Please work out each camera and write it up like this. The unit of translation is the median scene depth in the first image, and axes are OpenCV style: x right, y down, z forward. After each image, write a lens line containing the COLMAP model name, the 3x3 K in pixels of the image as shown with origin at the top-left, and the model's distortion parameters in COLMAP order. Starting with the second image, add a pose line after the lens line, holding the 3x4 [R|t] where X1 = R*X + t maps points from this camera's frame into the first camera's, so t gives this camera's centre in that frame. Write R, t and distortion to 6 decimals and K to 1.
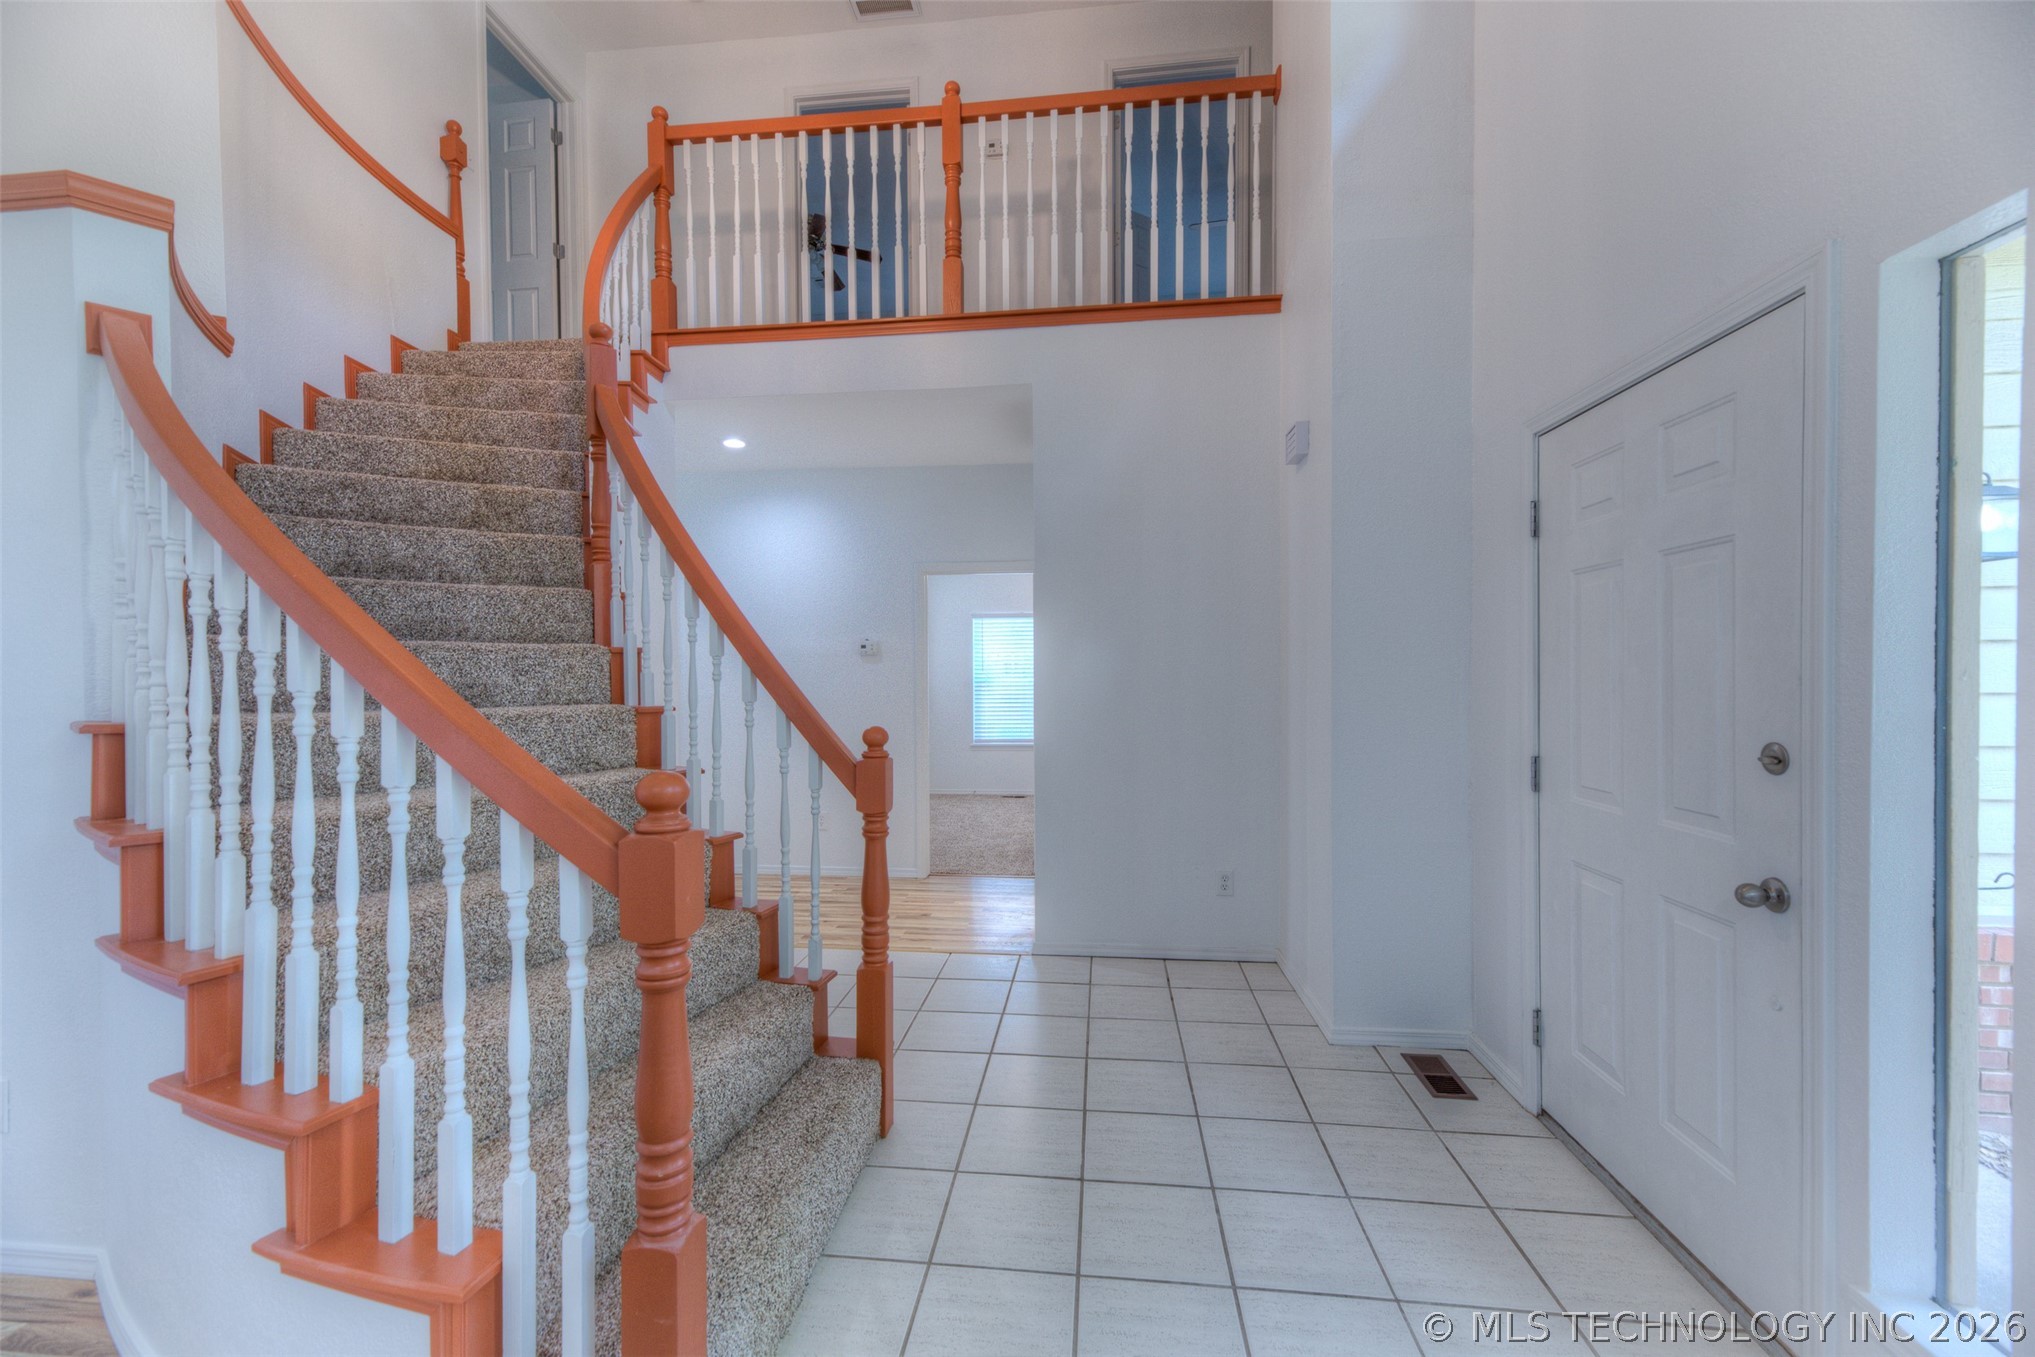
lens RADIAL K [[806.5, 0, 1015.0], [0, 806.5, 675.8], [0, 0, 1]] dist [0.012355, -0.002580]
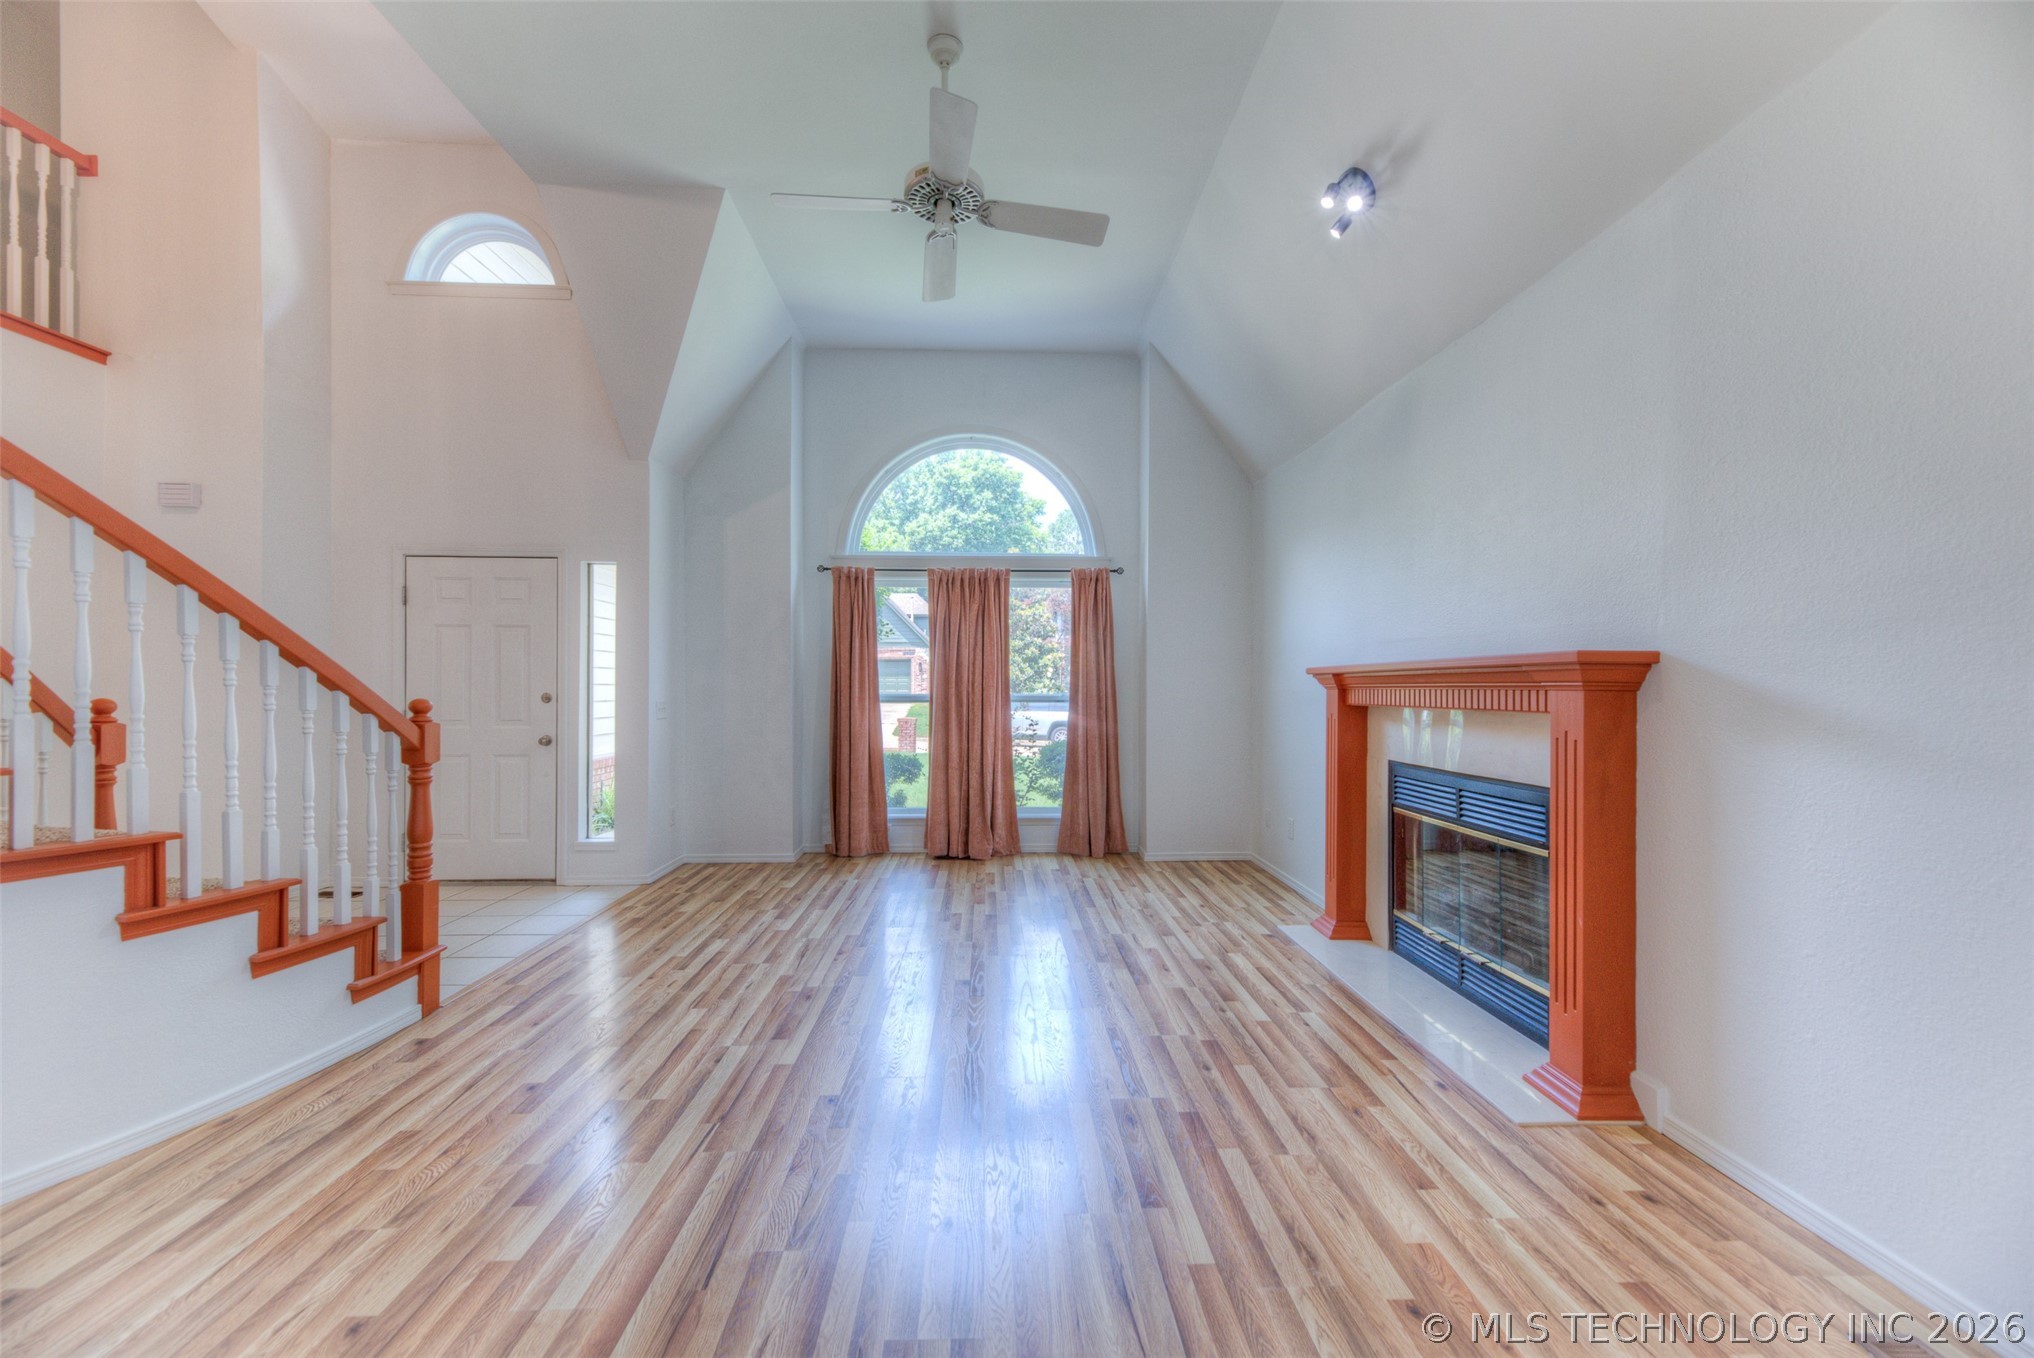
lens RADIAL K [[806.1, 0, 1017.6], [0, 806.1, 683.4], [0, 0, 1]] dist [0.012355, -0.002580]
pose [[-0.142711, 0.009094, 0.989723, -1.426986], [0.001721, 0.999959, -0.008940, 0.044211], [-0.989763, 0.000428, -0.142720, -0.216299]]
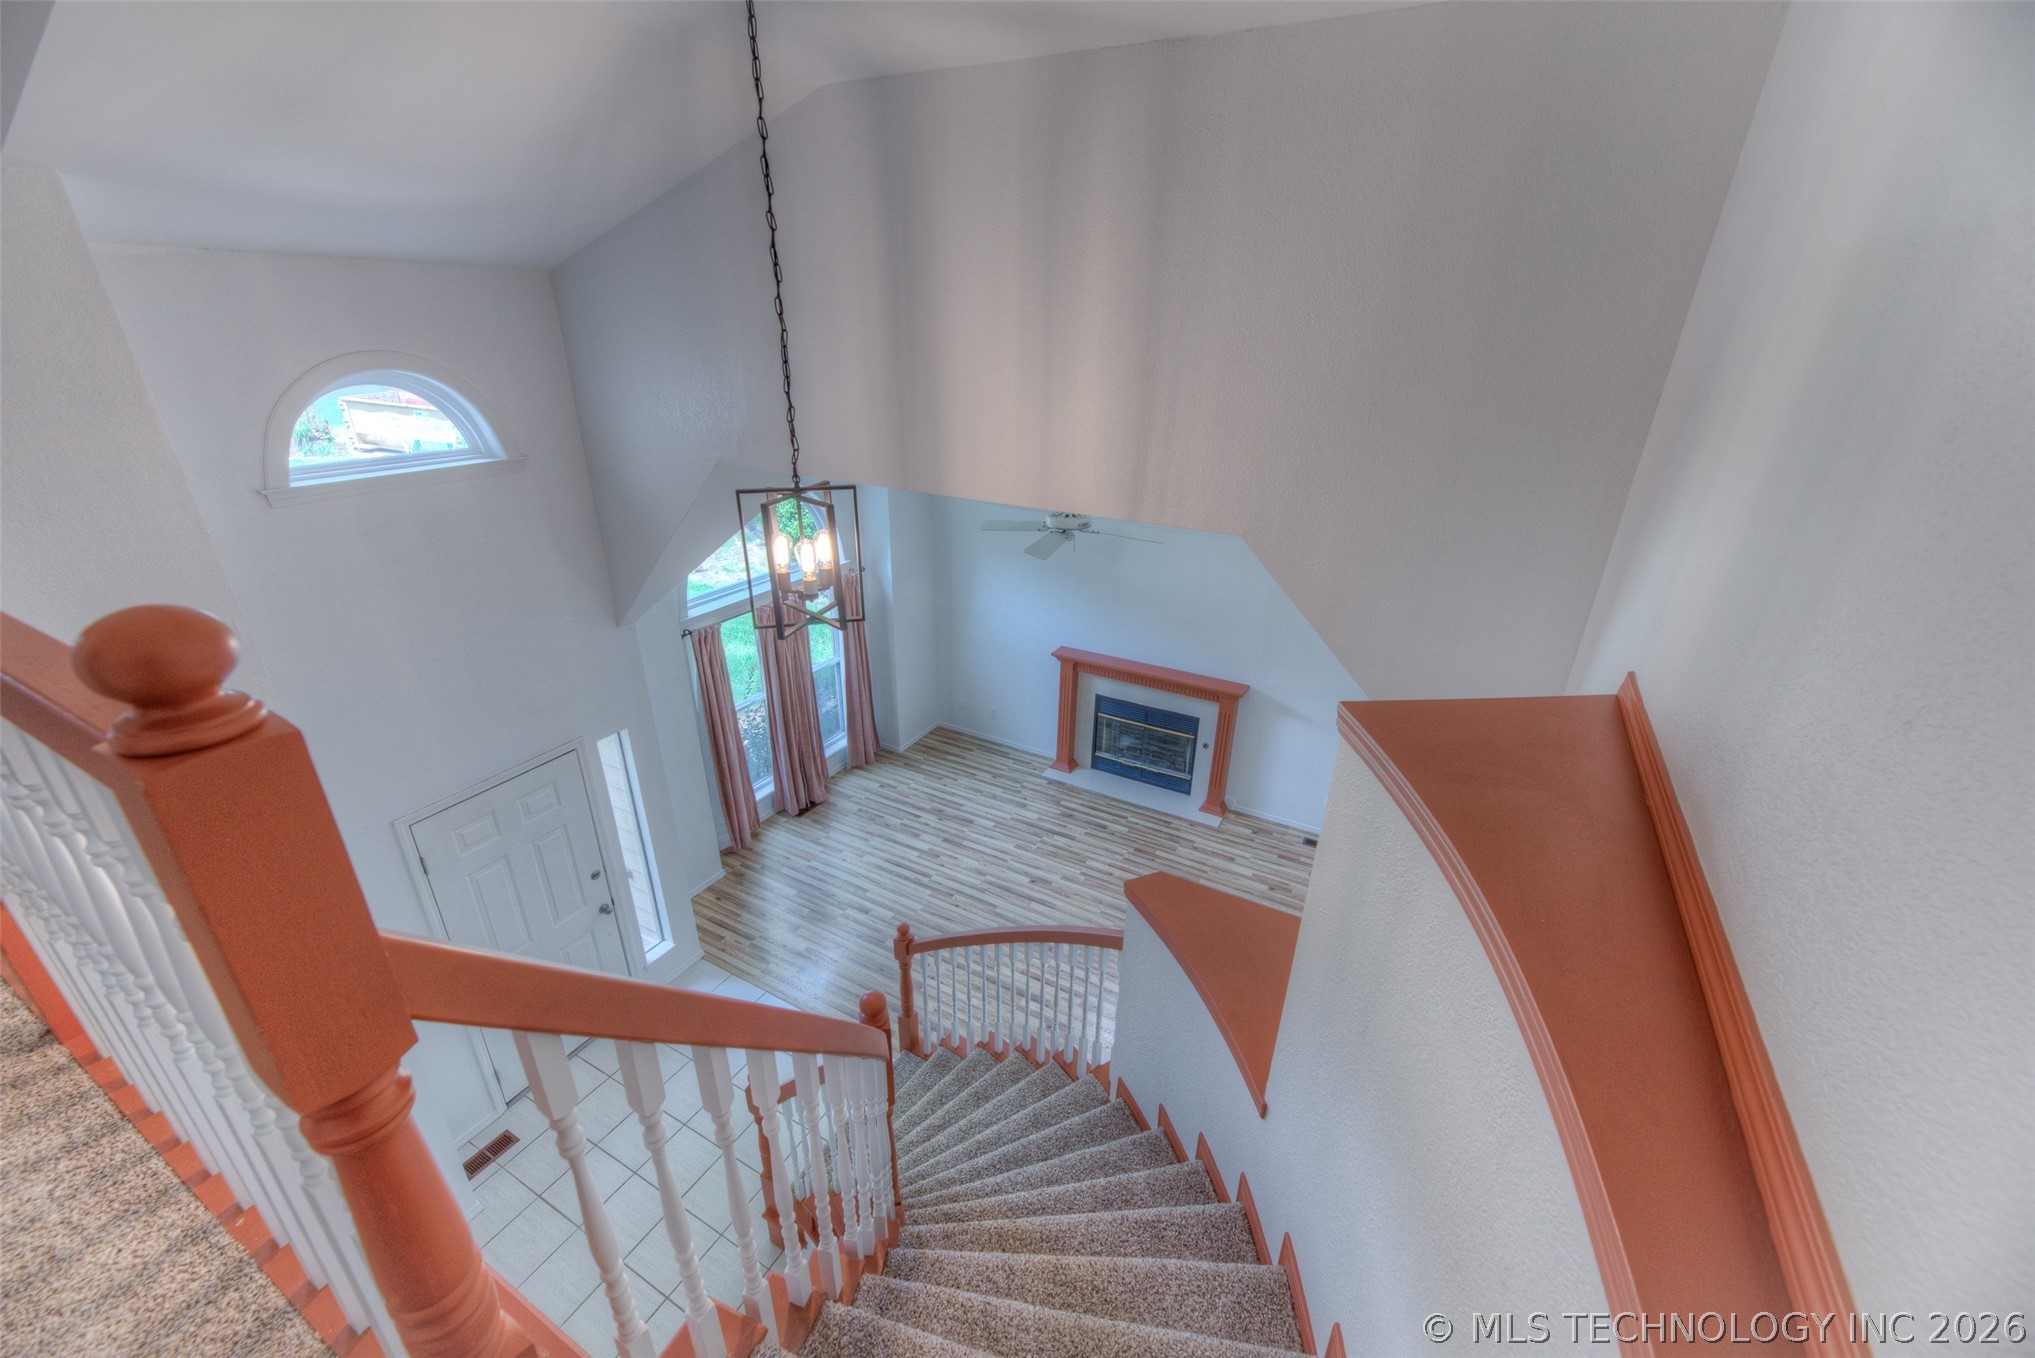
lens RADIAL K [[806.5, 0, 1013.7], [0, 806.5, 670.0], [0, 0, 1]] dist [0.012355, -0.002580]
pose [[-0.919265, -0.165001, 0.357387, -0.934972], [-0.008171, 0.915711, 0.401754, -1.130898], [-0.393554, 0.366399, -0.843130, 1.598004]]
